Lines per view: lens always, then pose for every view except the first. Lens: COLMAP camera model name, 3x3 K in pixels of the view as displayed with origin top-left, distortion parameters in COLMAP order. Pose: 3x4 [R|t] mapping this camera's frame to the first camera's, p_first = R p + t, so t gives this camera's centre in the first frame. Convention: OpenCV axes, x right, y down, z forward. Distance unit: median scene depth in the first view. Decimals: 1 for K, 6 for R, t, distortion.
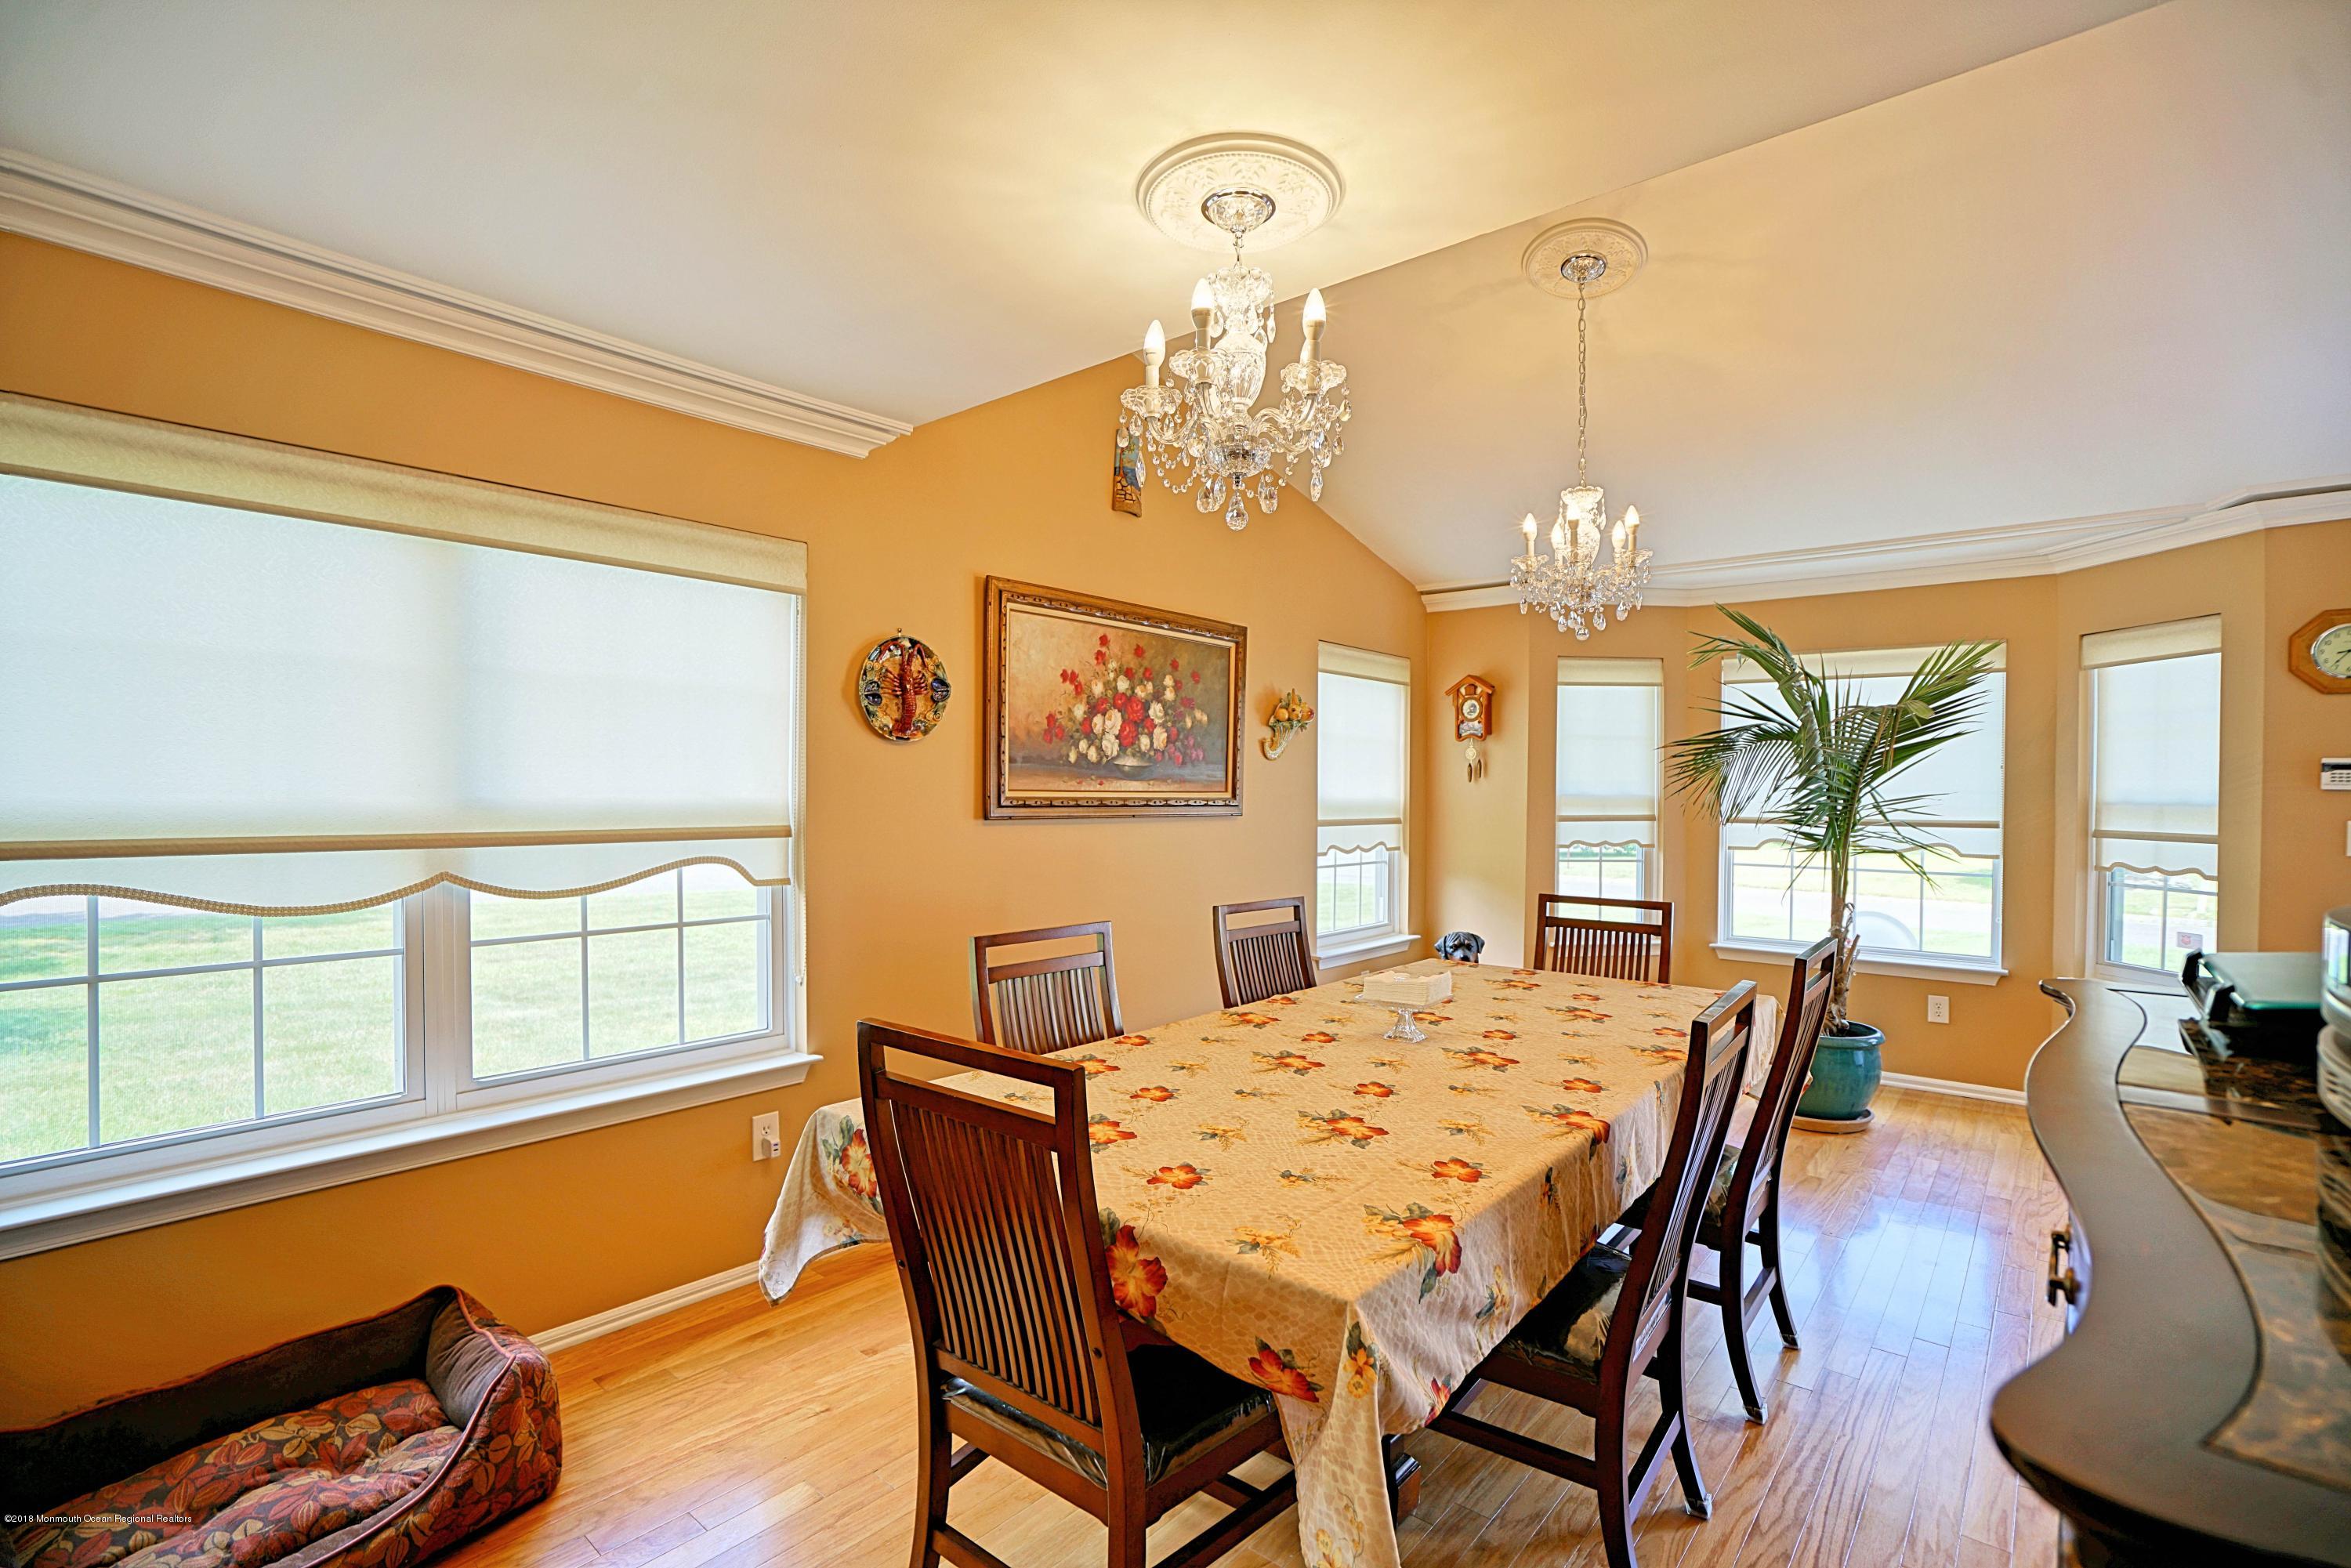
lens RADIAL K [[1070.4, 0, 1169.5], [0, 1070.4, 793.5], [0, 0, 1]] dist [-0.072964, 0.031181]
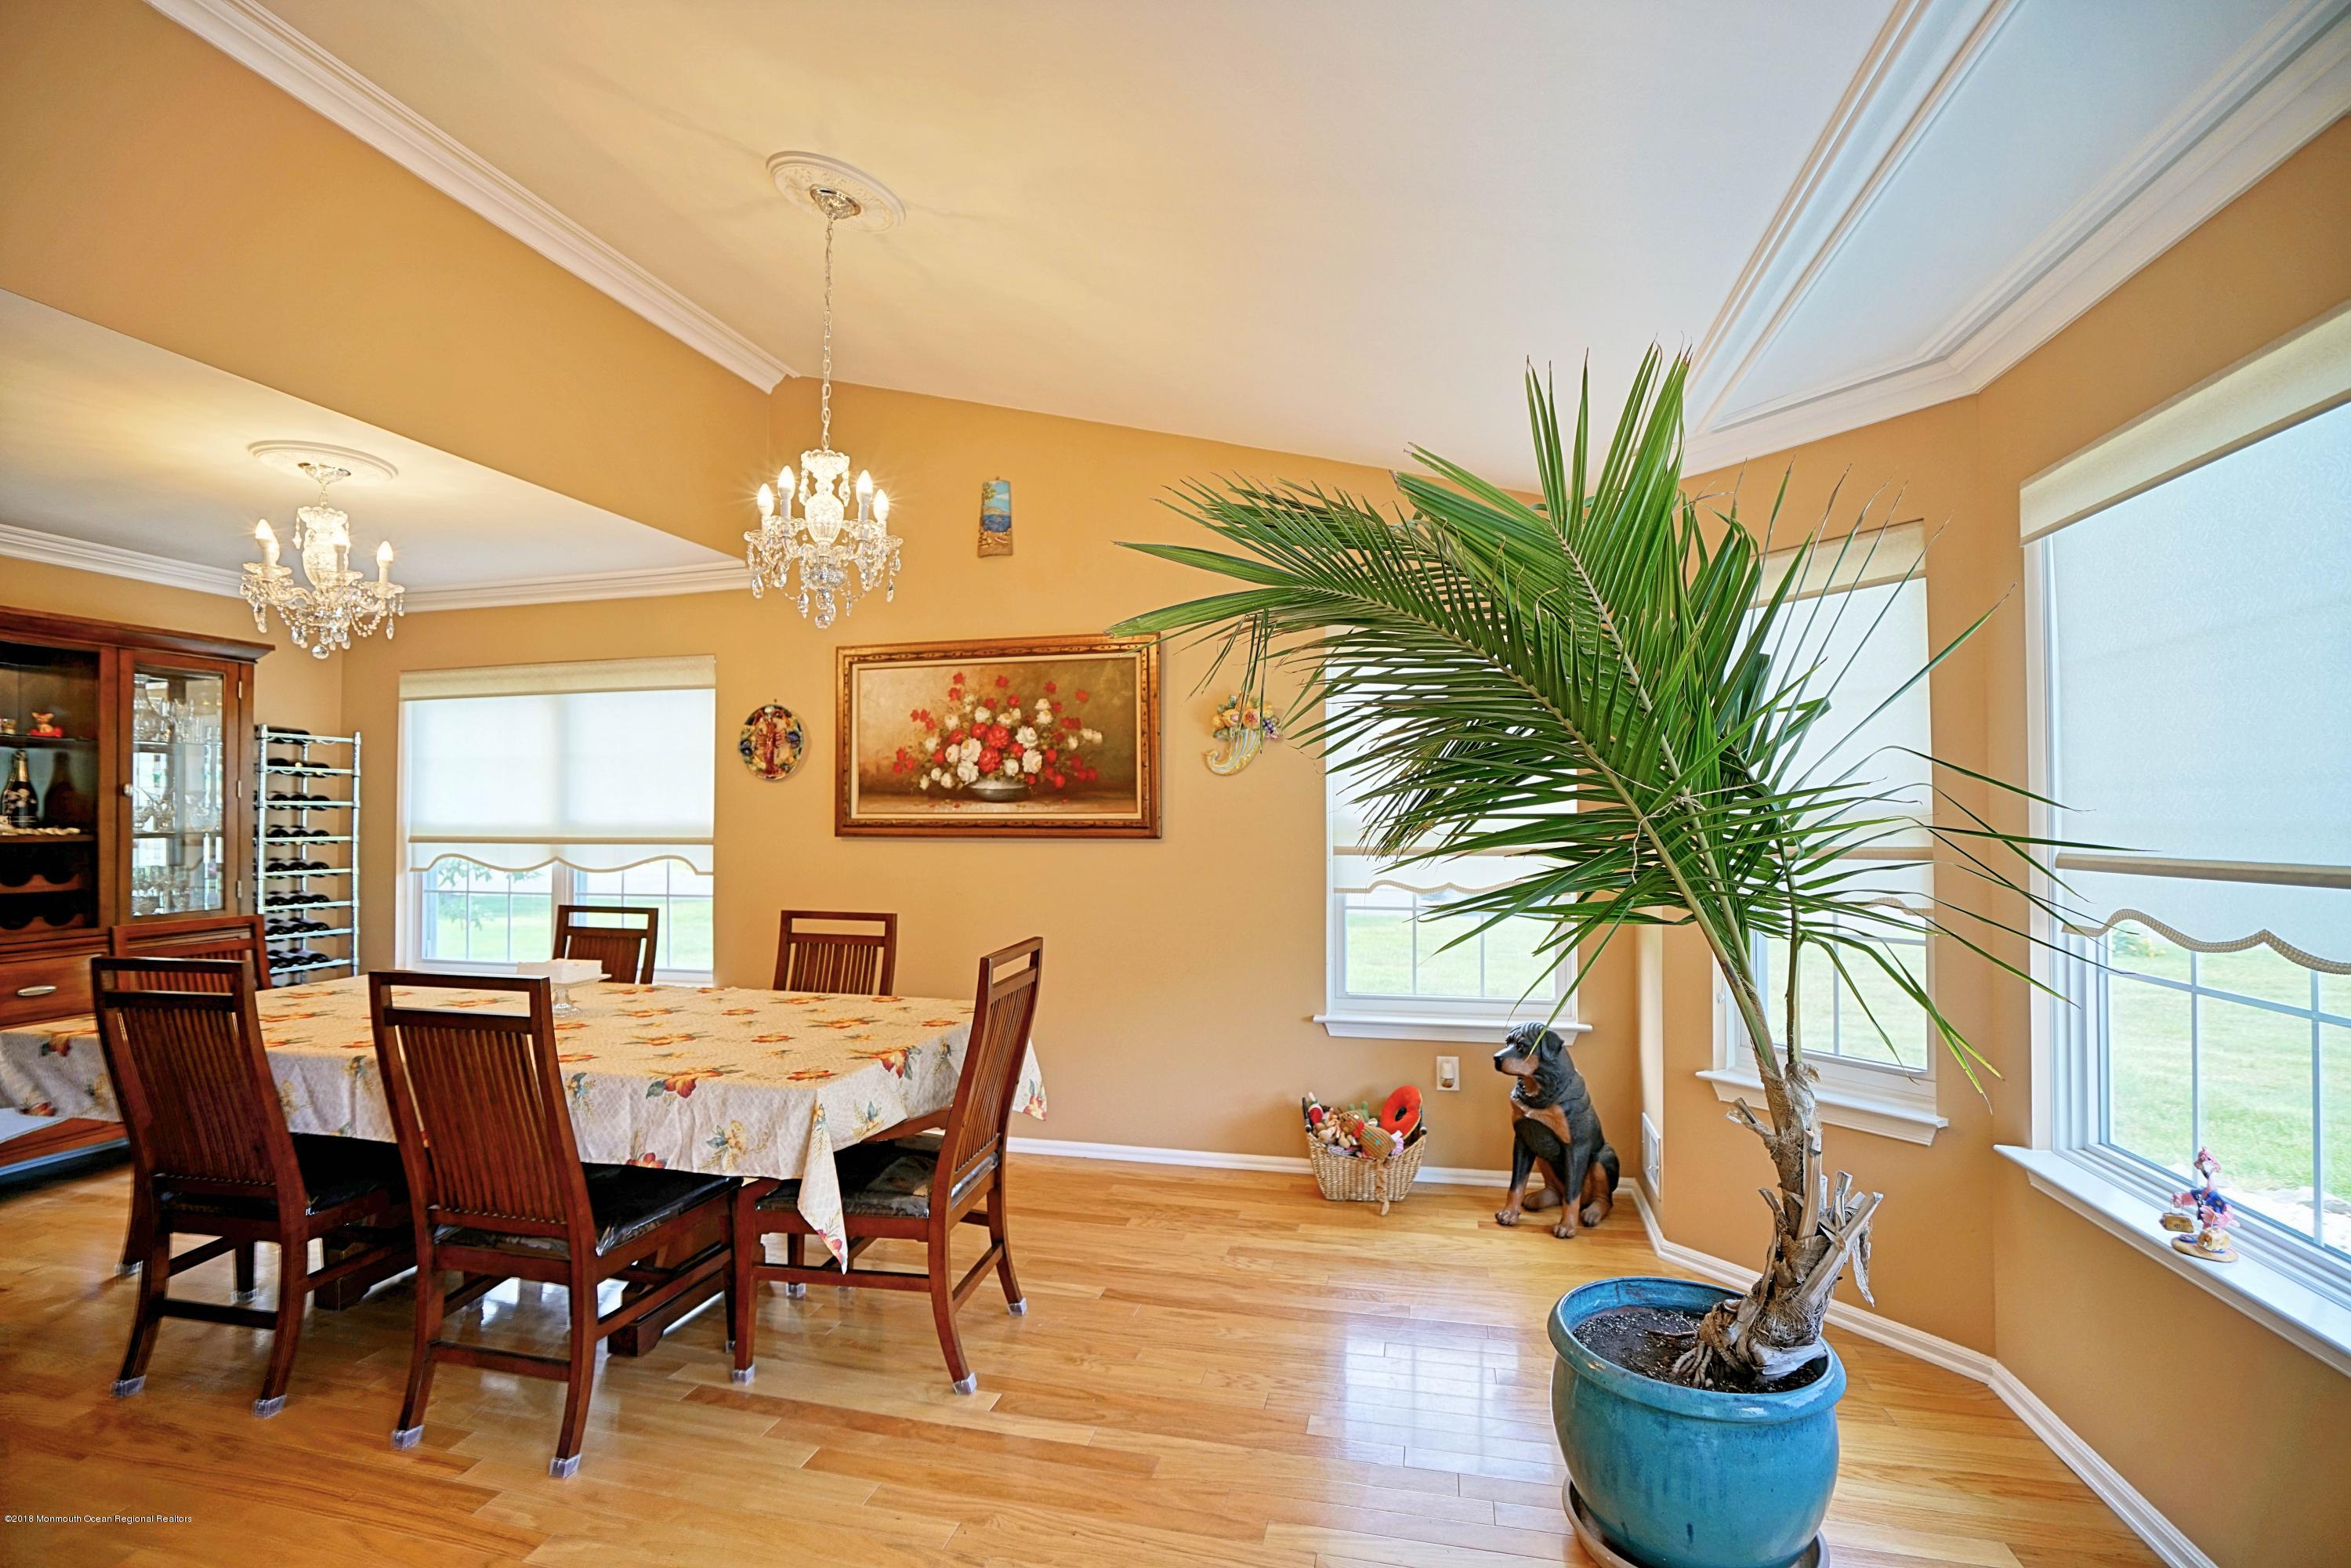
lens RADIAL K [[1070.4, 0, 1169.5], [0, 1070.4, 793.5], [0, 0, 1]] dist [-0.072964, 0.031181]
pose [[0.462155, -0.048602, -0.885466, 1.021303], [-0.003328, 0.998395, -0.056538, 0.039052], [0.886793, 0.029076, 0.461251, 0.685917]]
